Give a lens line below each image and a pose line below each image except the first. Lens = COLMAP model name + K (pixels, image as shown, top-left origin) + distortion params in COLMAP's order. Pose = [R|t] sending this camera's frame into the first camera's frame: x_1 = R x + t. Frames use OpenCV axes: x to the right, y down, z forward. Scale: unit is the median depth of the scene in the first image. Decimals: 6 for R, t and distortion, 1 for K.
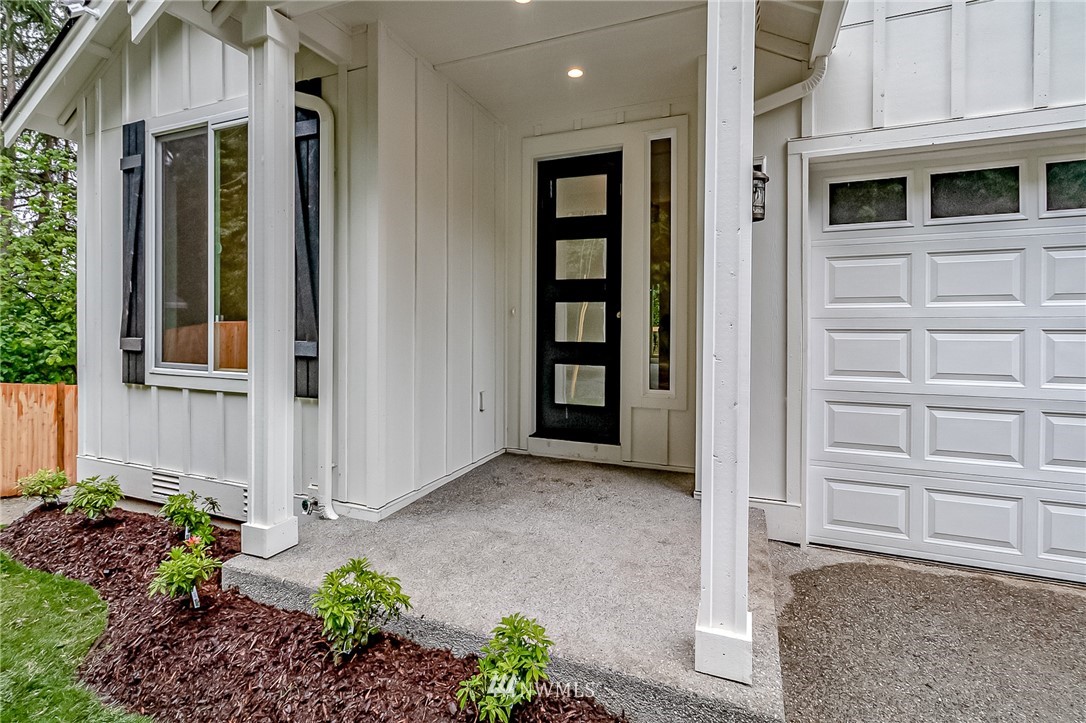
lens RADIAL K [[516.4, 0, 546.9], [0, 516.4, 327.2], [0, 0, 1]] dist [-0.000200, 0.000404]
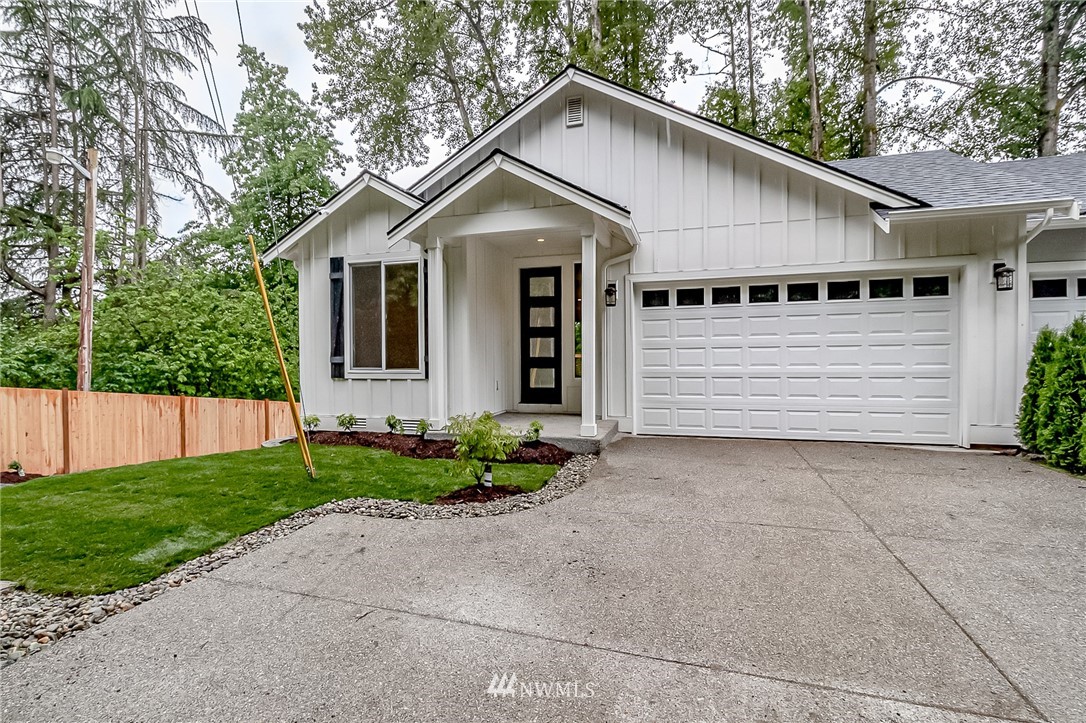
lens RADIAL K [[516.4, 0, 543.4], [0, 516.4, 358.7], [0, 0, 1]] dist [-0.000200, 0.000404]
pose [[0.995185, -0.013746, 0.097041, -0.136371], [0.013340, 0.999899, 0.004827, 0.026105], [-0.097098, -0.003509, 0.995269, -1.091814]]
